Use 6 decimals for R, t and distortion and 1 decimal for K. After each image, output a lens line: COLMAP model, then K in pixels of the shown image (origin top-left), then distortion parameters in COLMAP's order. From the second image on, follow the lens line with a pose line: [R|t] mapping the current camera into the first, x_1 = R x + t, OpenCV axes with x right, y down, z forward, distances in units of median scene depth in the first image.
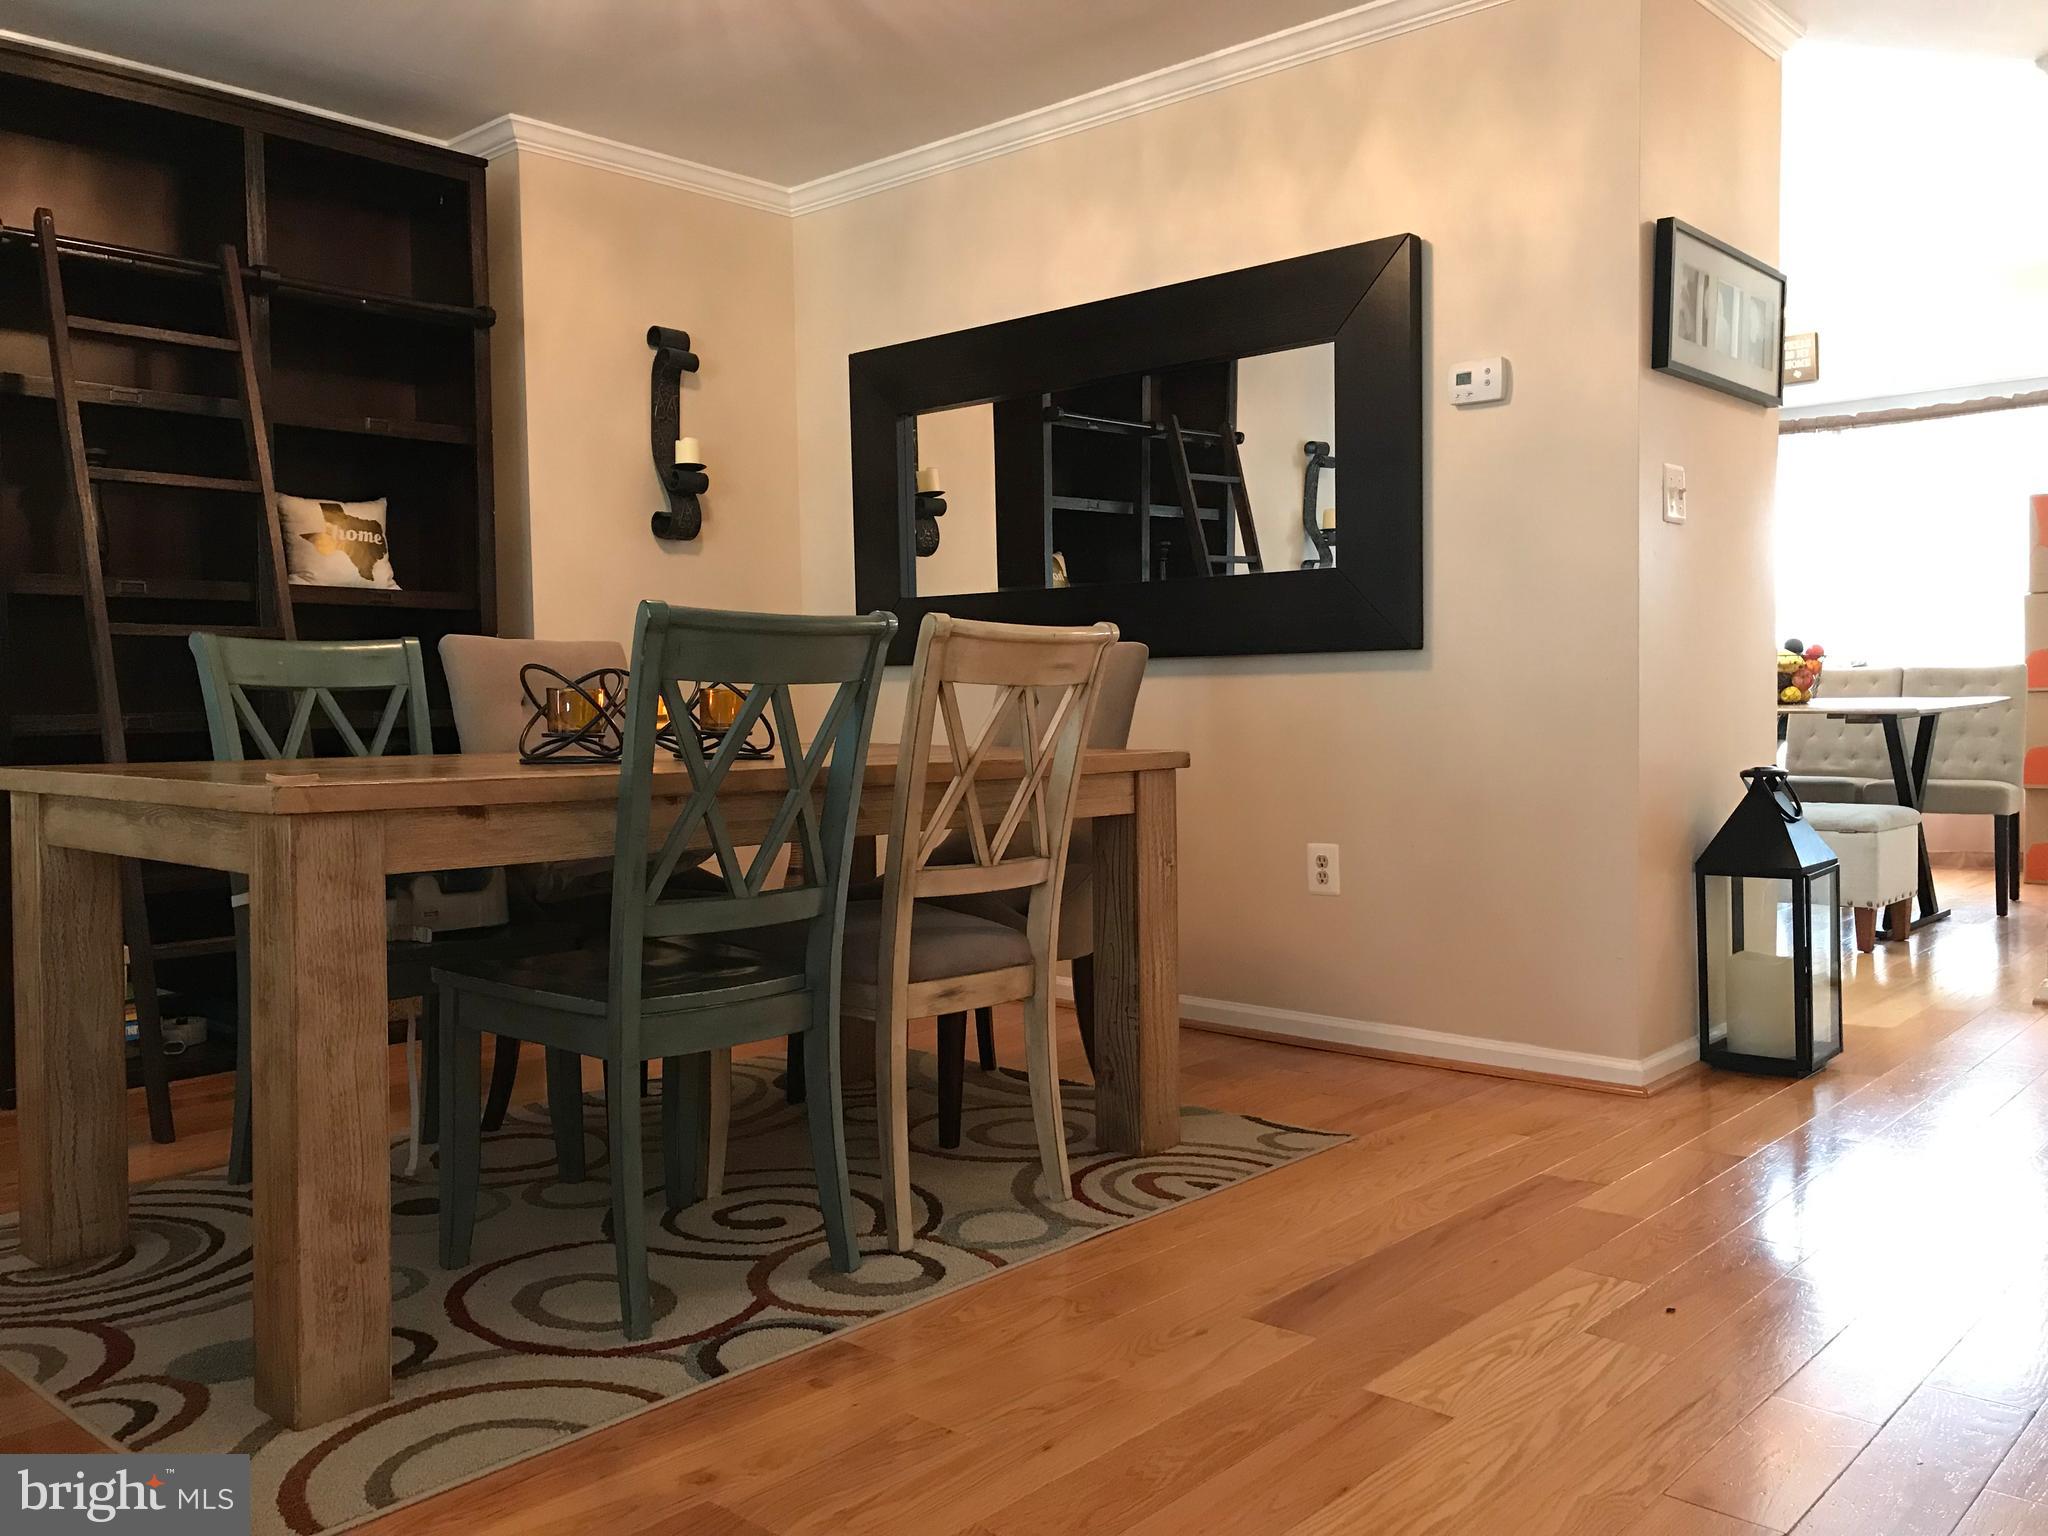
lens RADIAL K [[1666.8, 0, 1023.9], [0, 1666.8, 759.9], [0, 0, 1]] dist [0.029807, -0.043216]
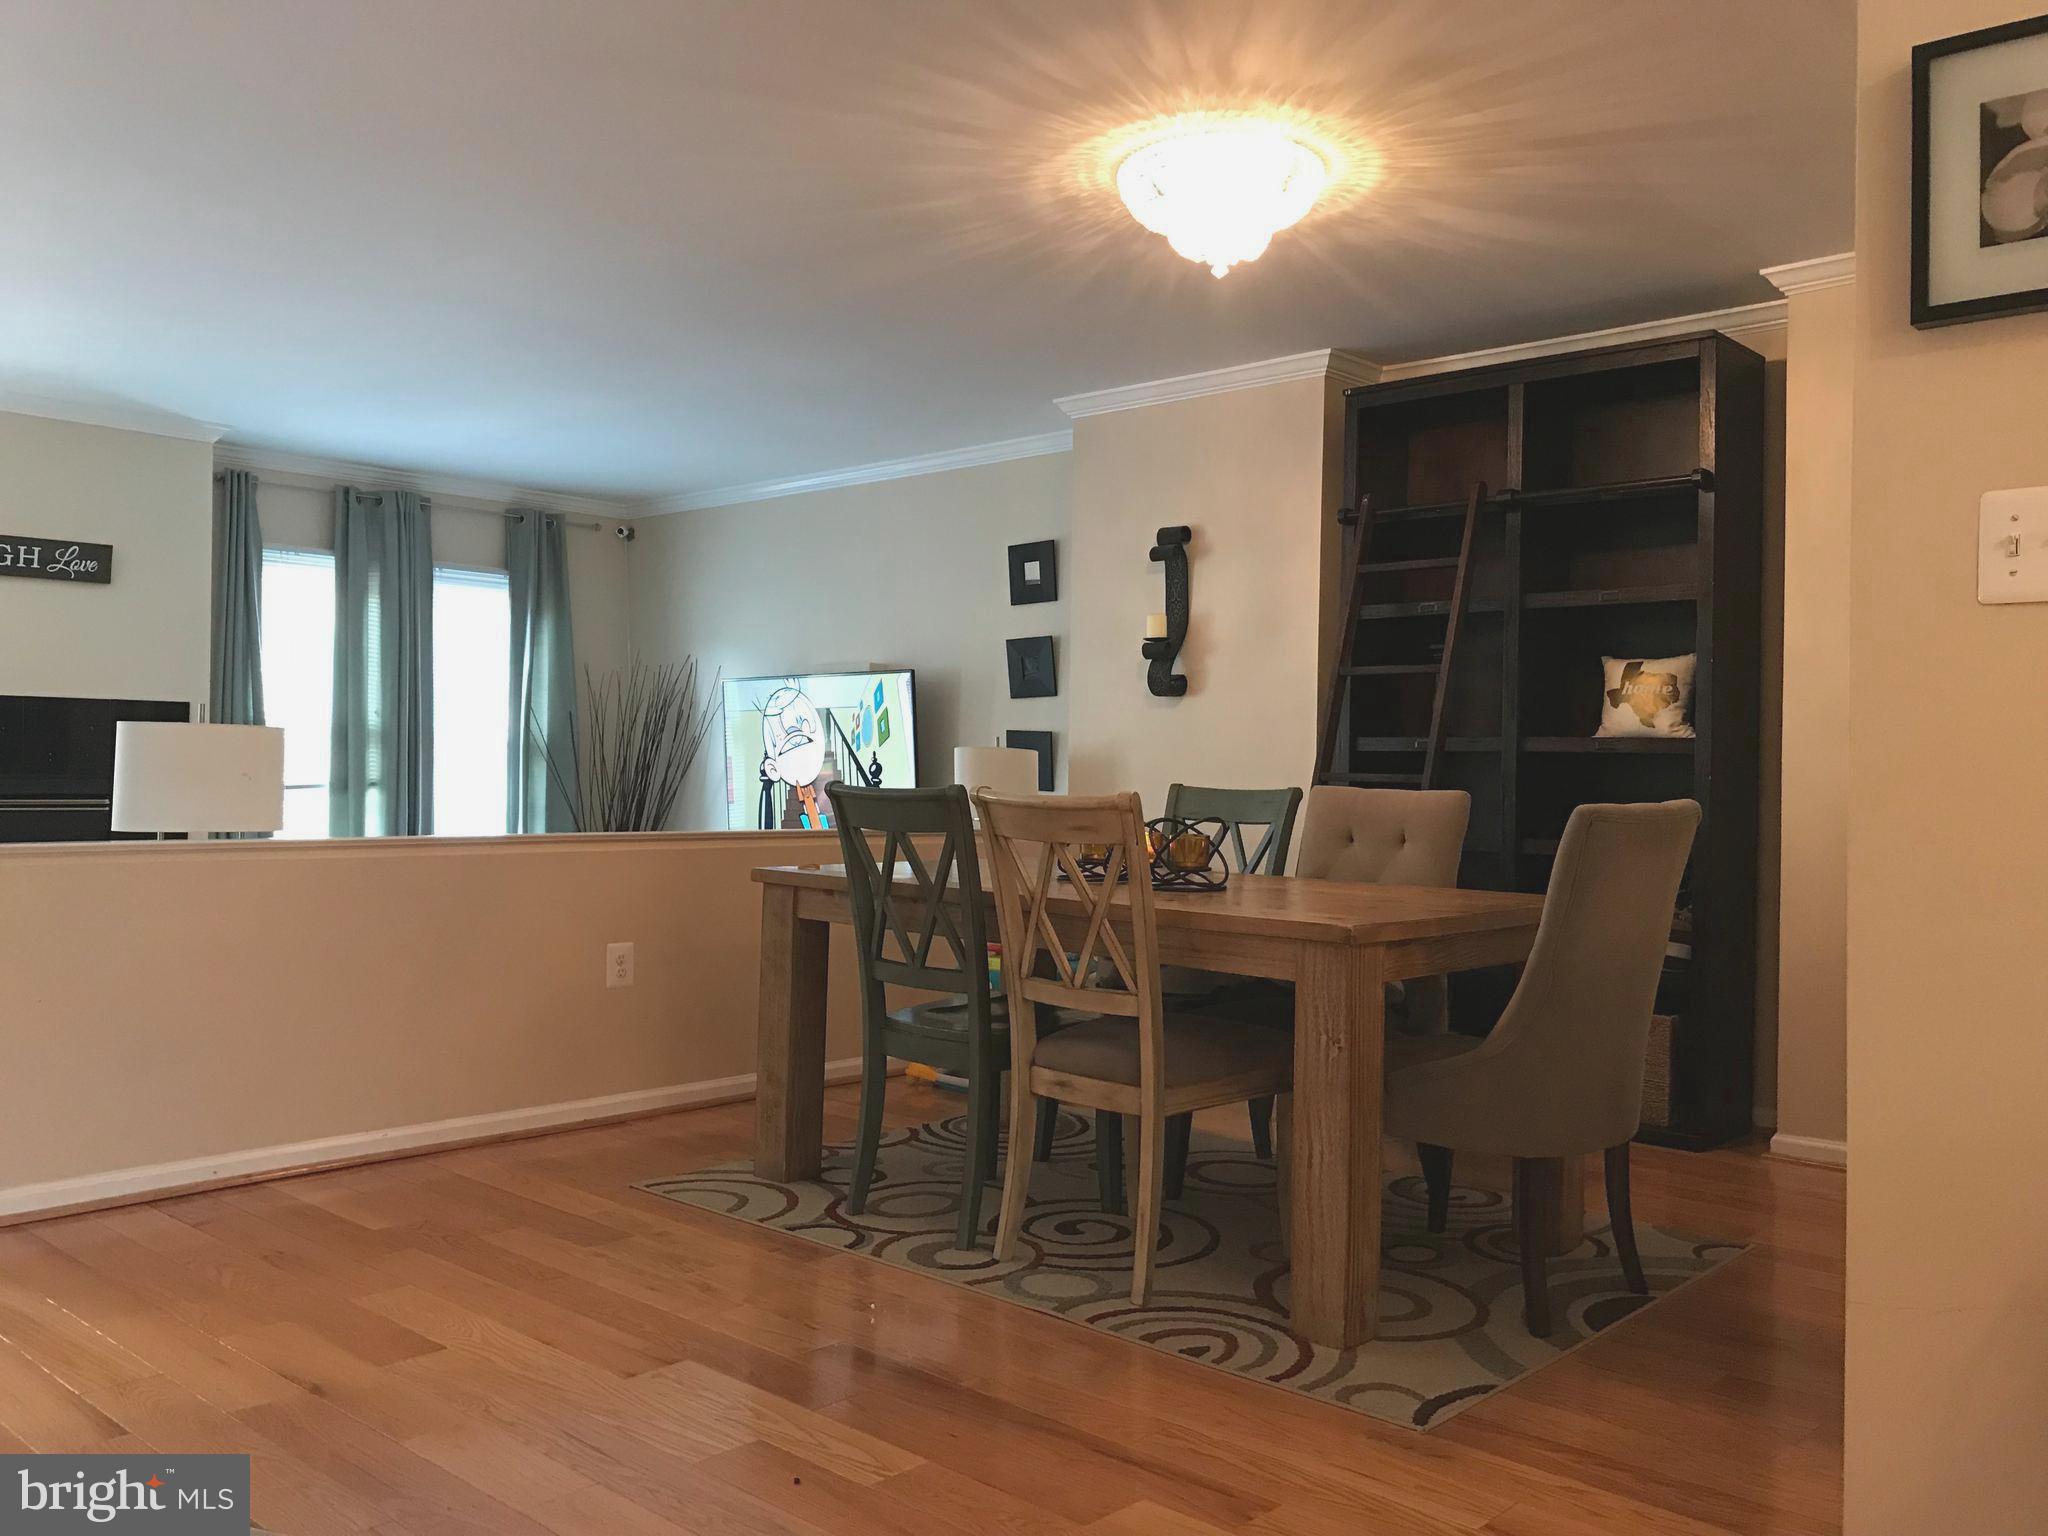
lens RADIAL K [[1666.8, 0, 1026.5], [0, 1666.8, 767.3], [0, 0, 1]] dist [0.029807, -0.043216]
pose [[0.000452, 0.005554, -0.999984, 1.163190], [-0.058225, 0.998288, 0.005518, -0.098982], [0.998303, 0.058222, 0.000775, 0.922312]]
